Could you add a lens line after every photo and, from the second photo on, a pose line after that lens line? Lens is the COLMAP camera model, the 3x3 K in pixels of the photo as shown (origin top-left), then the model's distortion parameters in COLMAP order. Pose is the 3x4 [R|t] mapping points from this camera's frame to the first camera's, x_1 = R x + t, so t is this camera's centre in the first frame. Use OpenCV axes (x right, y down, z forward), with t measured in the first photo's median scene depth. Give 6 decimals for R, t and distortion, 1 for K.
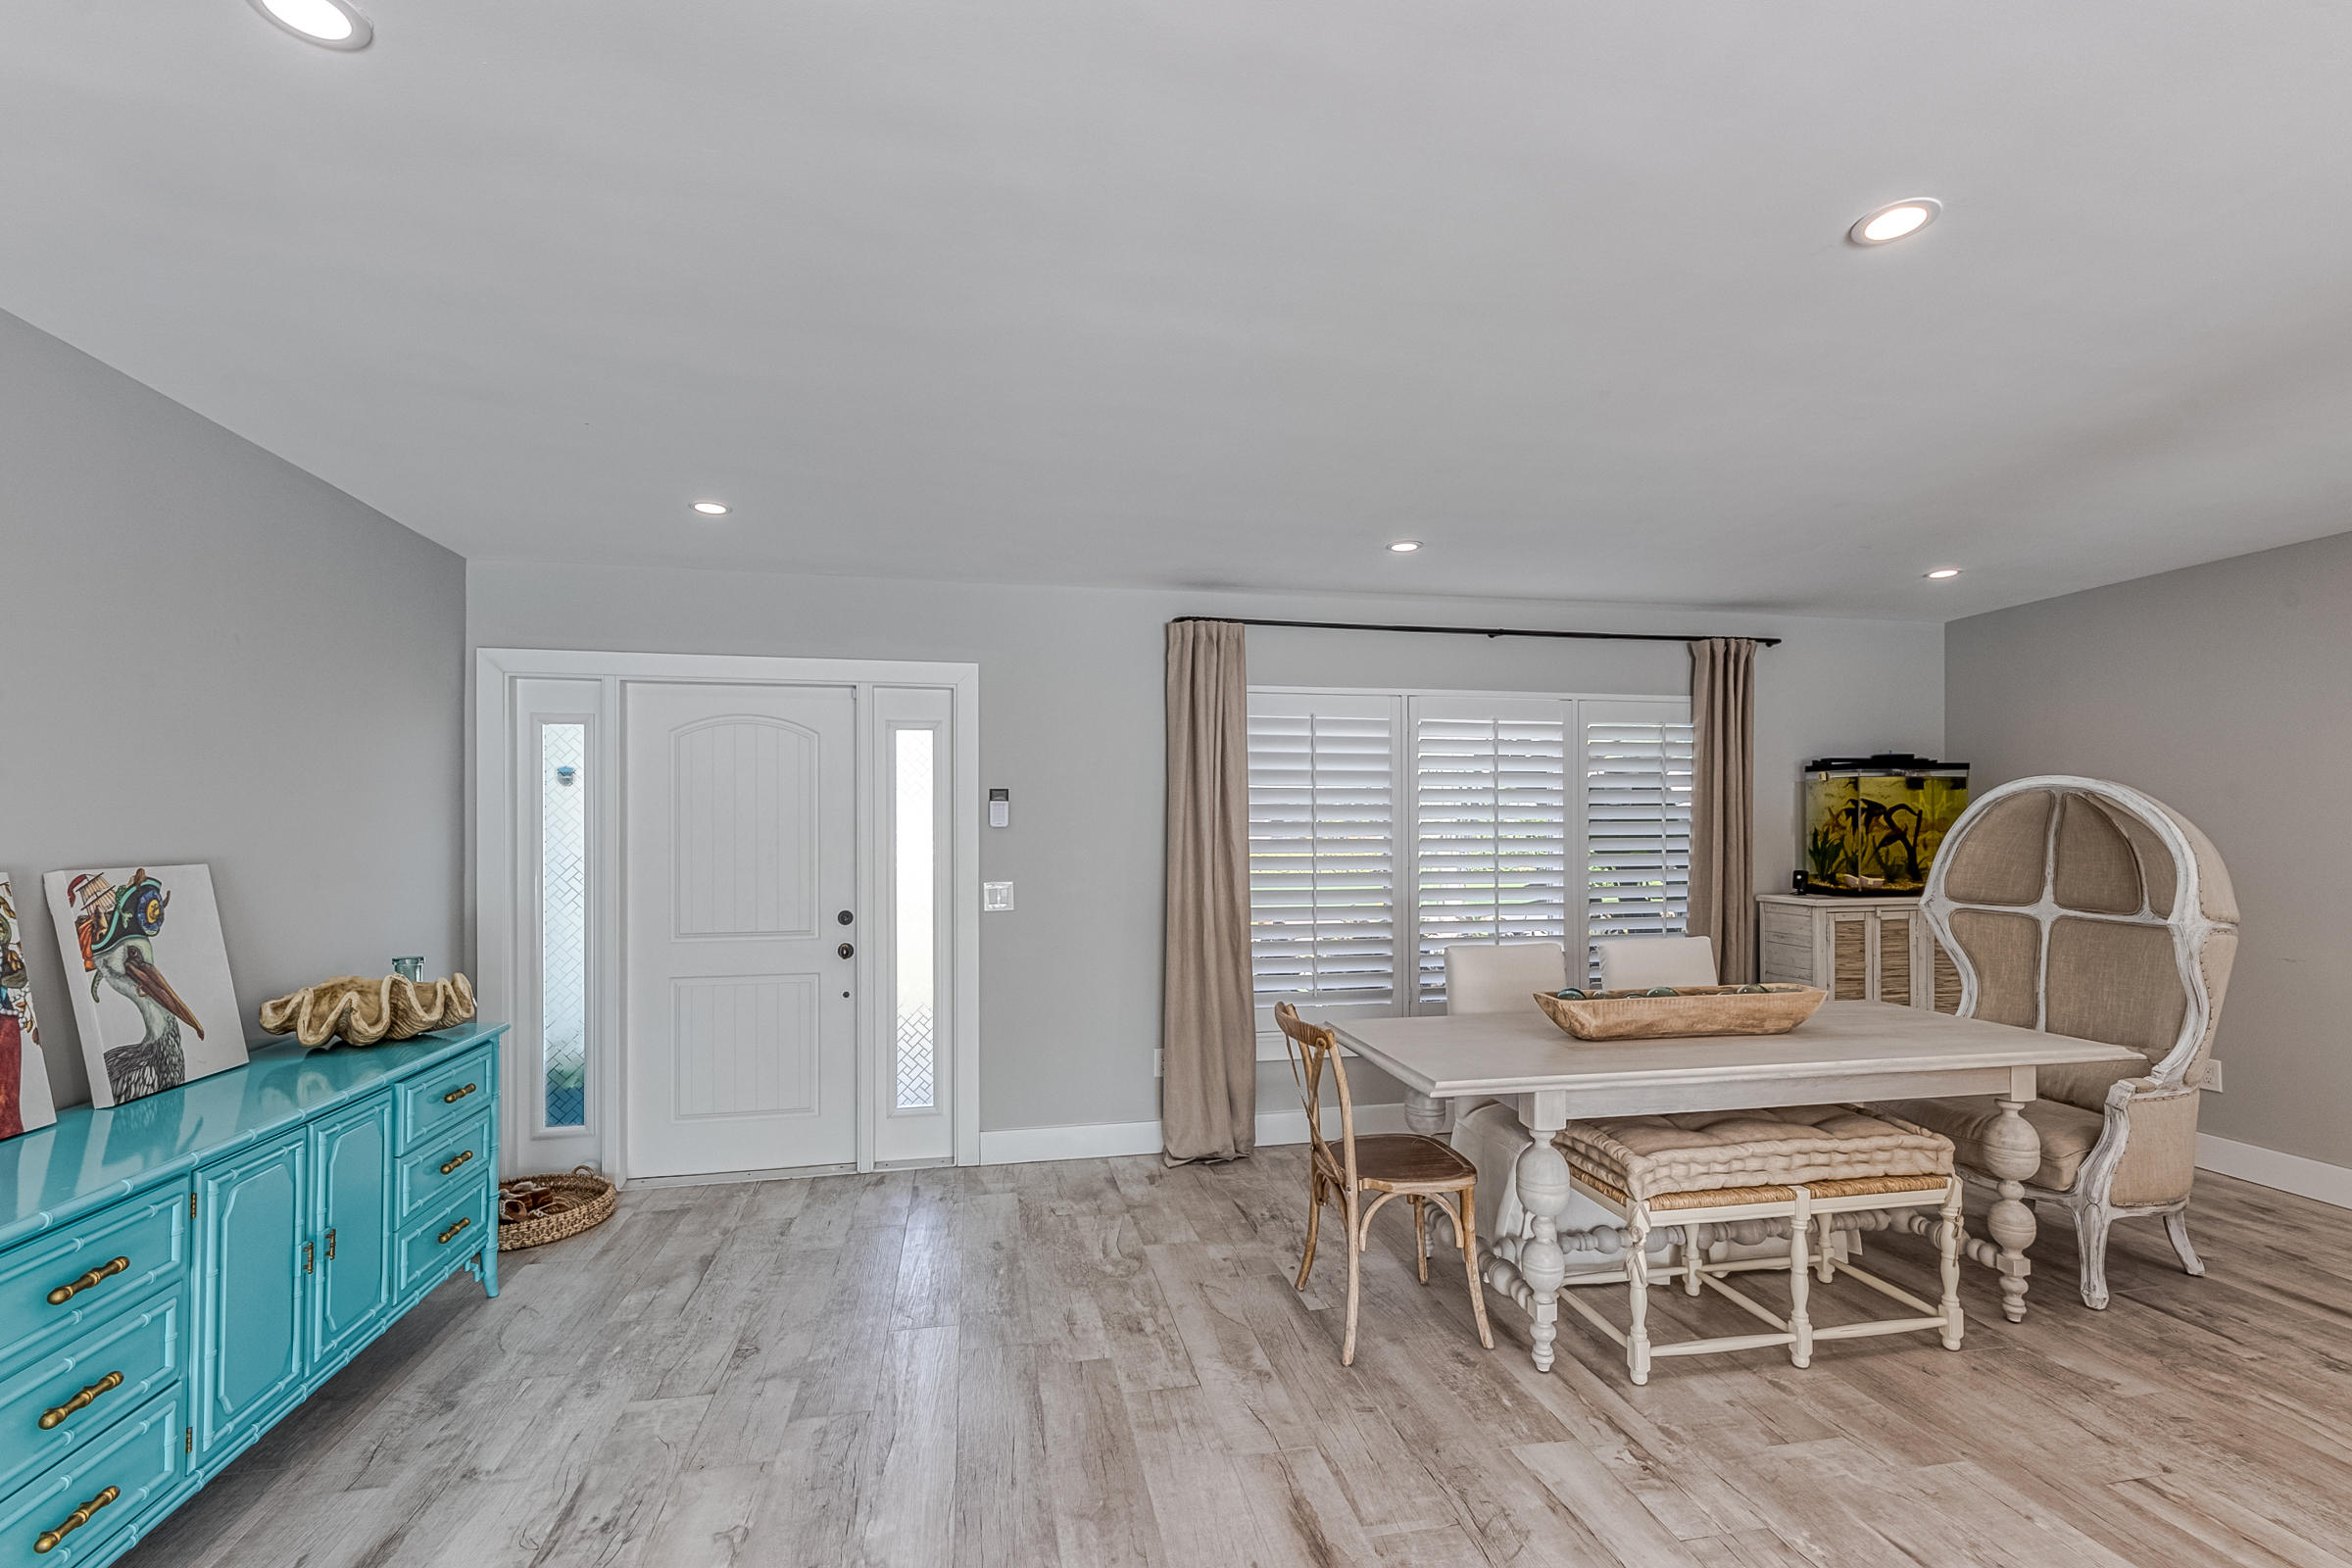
lens RADIAL K [[1017.4, 0, 1176.2], [0, 1017.4, 827.4], [0, 0, 1]] dist [-0.000480, -0.000027]
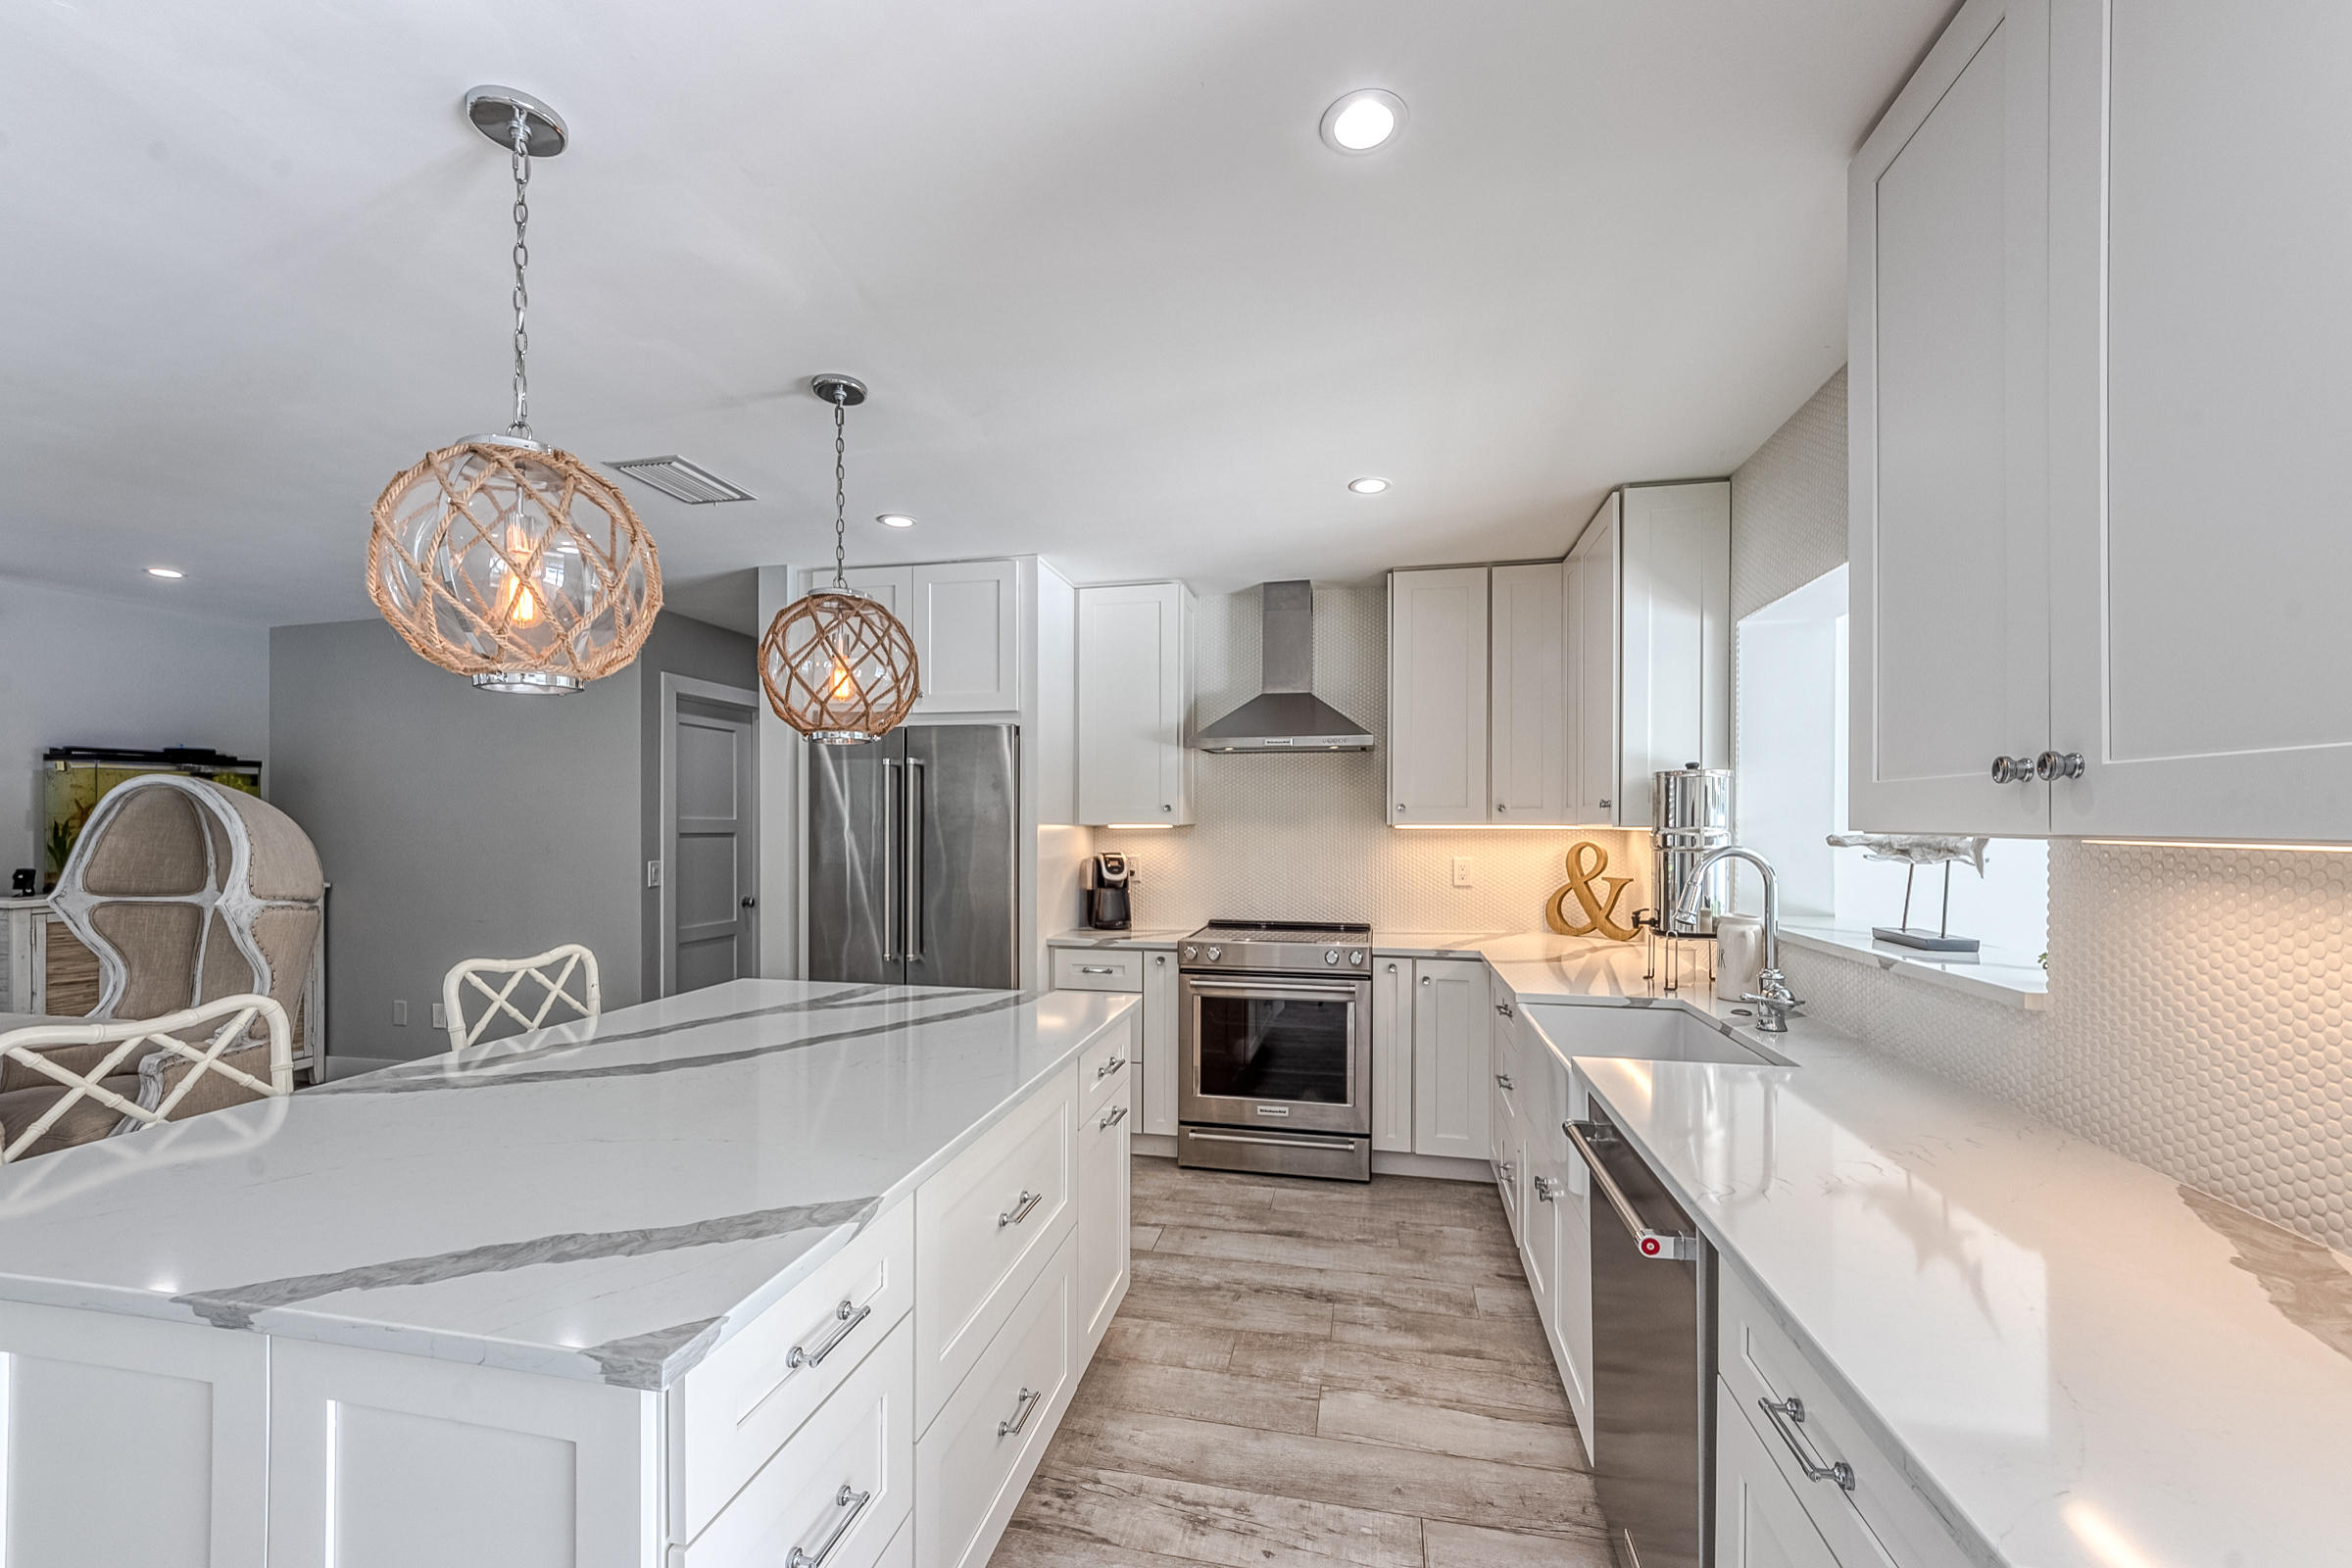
lens RADIAL K [[916.5, 0, 1179.4], [0, 916.5, 824.4], [0, 0, 1]] dist [0.001578, -0.000461]
pose [[0.393920, 0.002431, 0.919142, 0.435759], [-0.004060, 0.999991, -0.000904, -0.000768], [-0.919136, -0.003375, 0.393926, -0.416316]]
